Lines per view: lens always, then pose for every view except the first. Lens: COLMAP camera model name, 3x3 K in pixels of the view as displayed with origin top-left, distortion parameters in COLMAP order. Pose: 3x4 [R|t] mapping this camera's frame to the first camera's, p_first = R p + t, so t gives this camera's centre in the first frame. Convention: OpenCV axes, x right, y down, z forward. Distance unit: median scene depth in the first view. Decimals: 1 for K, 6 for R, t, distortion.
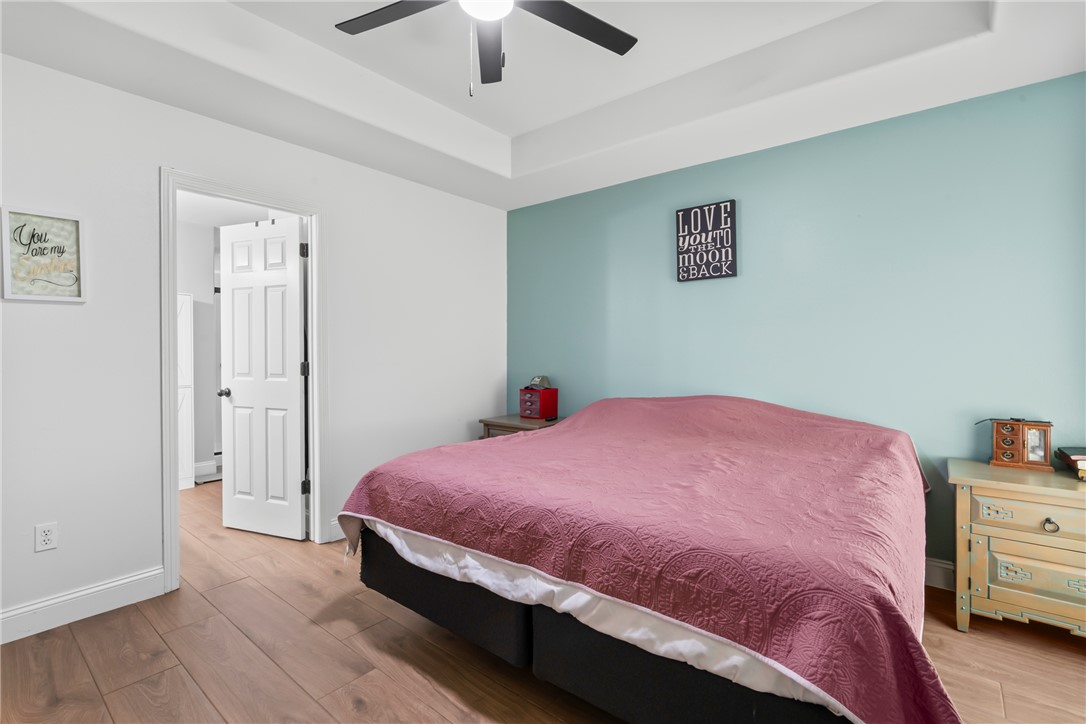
lens RADIAL K [[500.0, 0, 543.0], [0, 500.0, 362.0], [0, 0, 1]] dist [-0.007749, -0.000316]
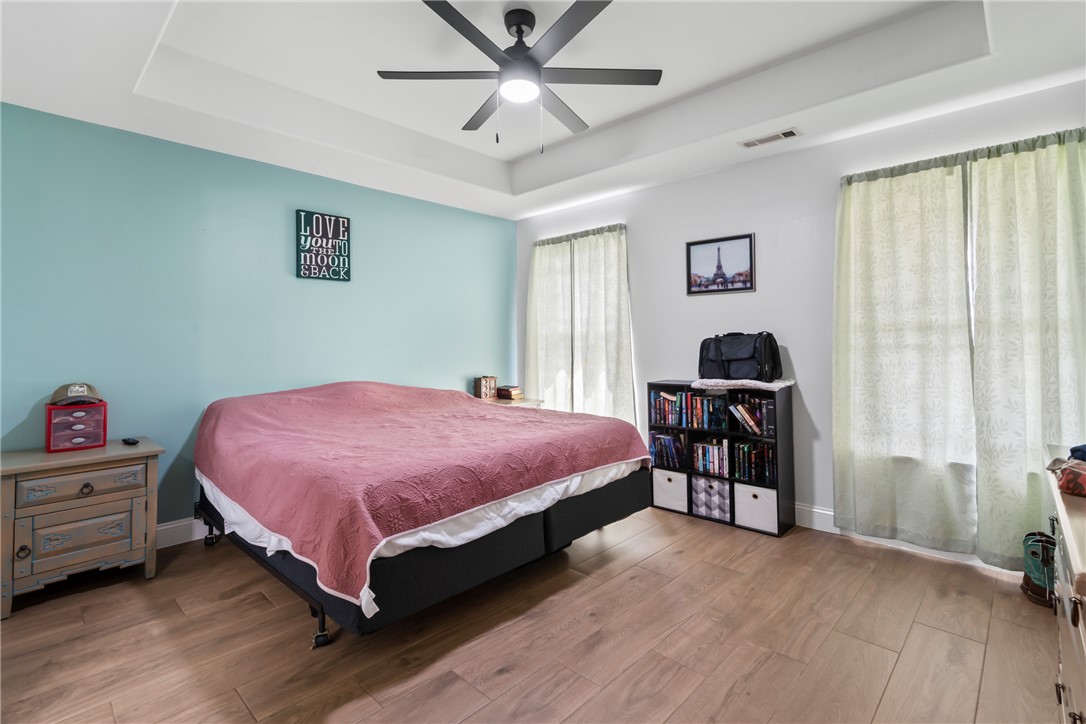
lens RADIAL K [[503.3, 0, 540.2], [0, 503.3, 343.0], [0, 0, 1]] dist [-0.003511, -0.000296]
pose [[0.081495, 0.001203, 0.996673, -0.776396], [0.029209, 0.999567, -0.003594, -0.005493], [-0.996246, 0.029405, 0.081424, 0.439516]]
